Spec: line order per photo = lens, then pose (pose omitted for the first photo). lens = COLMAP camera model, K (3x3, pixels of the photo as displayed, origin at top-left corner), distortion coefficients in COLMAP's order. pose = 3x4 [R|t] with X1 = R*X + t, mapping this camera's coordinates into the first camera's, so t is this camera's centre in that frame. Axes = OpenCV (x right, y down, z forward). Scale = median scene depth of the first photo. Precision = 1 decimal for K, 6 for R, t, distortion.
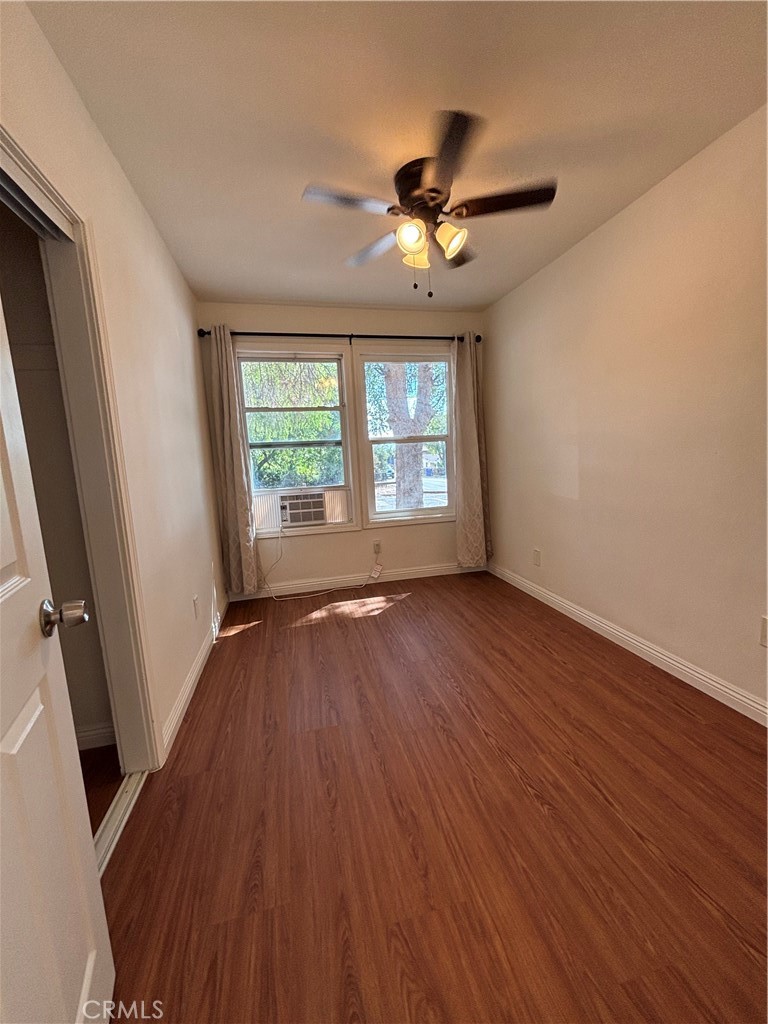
lens RADIAL K [[411.0, 0, 388.7], [0, 411.0, 512.6], [0, 0, 1]] dist [-0.000050, 0.001319]
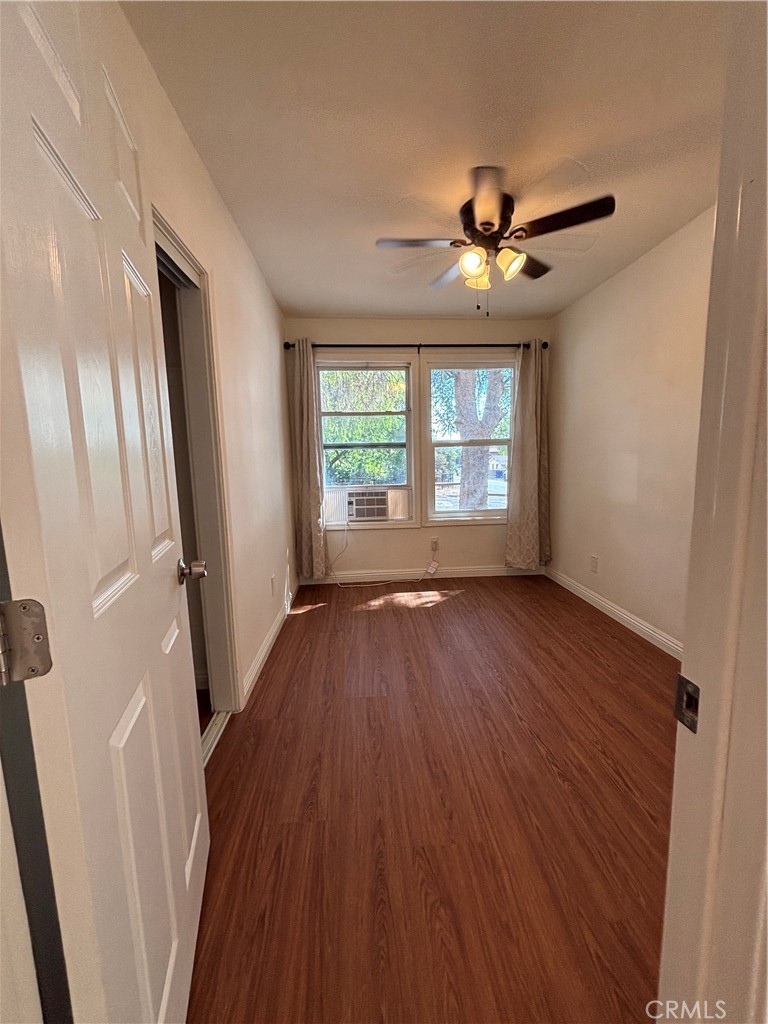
lens RADIAL K [[411.0, 0, 389.7], [0, 411.0, 511.4], [0, 0, 1]] dist [-0.000050, 0.001319]
pose [[0.986338, 0.046606, -0.158007, 0.039297], [-0.046978, 0.998895, 0.001377, 0.005514], [0.157896, 0.006064, 0.987437, -0.121877]]
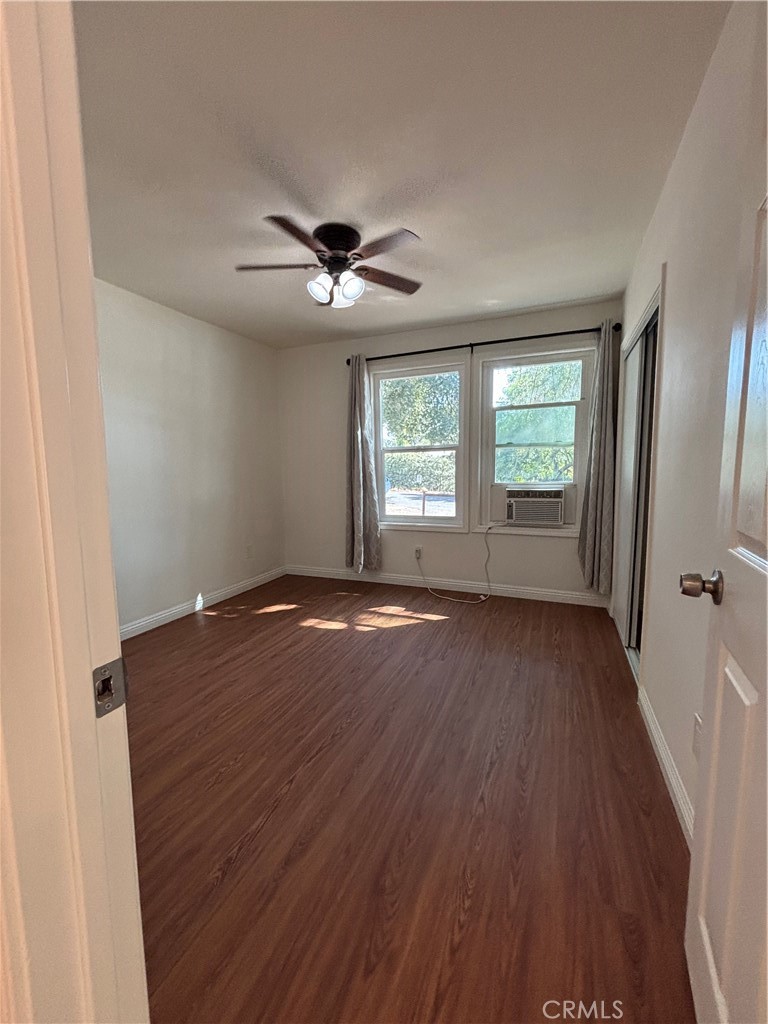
lens RADIAL K [[411.0, 0, 357.4], [0, 411.0, 505.5], [0, 0, 1]] dist [-0.000050, 0.001319]
pose [[0.772203, 0.097056, -0.627920, 0.696257], [-0.103716, 0.994264, 0.026134, -0.065020], [0.626854, 0.044944, 0.777839, 0.105542]]
